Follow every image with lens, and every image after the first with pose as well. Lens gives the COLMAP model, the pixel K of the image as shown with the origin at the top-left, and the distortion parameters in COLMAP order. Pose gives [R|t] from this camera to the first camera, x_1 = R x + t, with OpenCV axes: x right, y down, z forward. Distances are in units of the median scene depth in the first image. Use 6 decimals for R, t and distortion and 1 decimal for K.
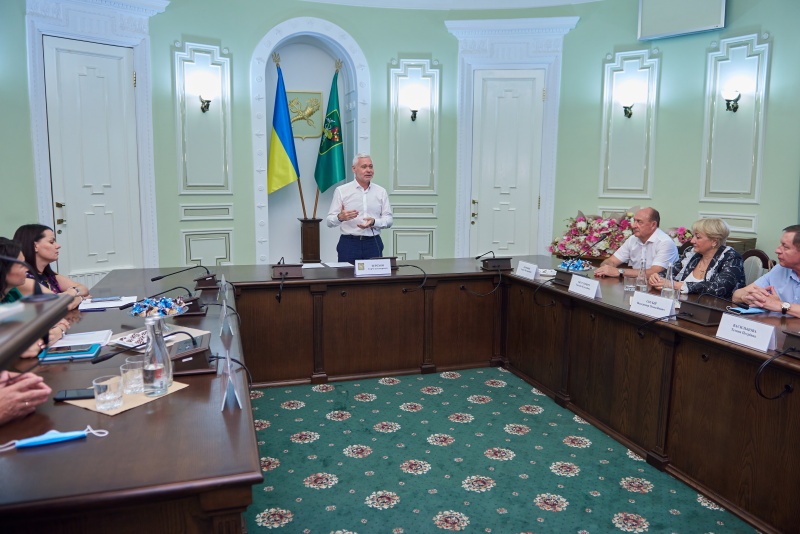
lens RADIAL K [[574.7, 0, 400.0], [0, 574.7, 267.0], [0, 0, 1]] dist [-0.045938, -0.000369]
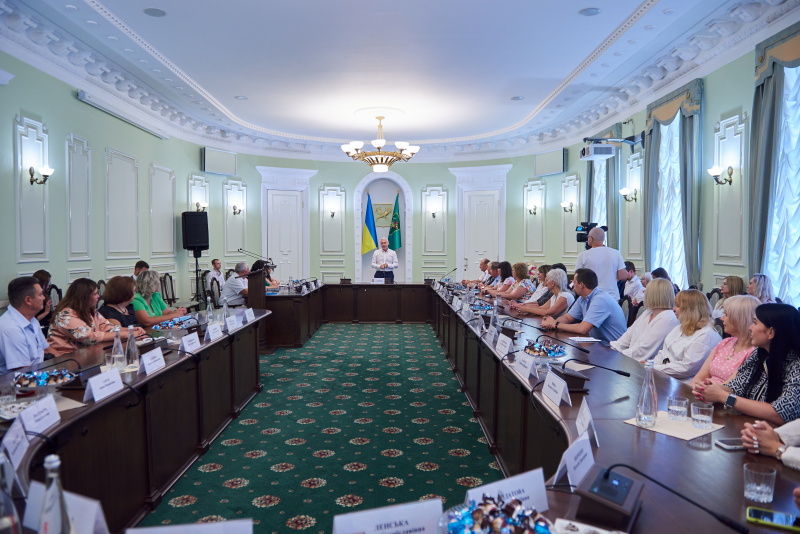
lens RADIAL K [[574.7, 0, 400.0], [0, 574.7, 267.0], [0, 0, 1]] dist [-0.045938, -0.000369]
pose [[0.956504, 0.002708, -0.291707, 0.499625], [-0.036264, 0.993304, -0.109689, 0.135948], [0.289457, 0.115496, 0.950198, -0.906958]]
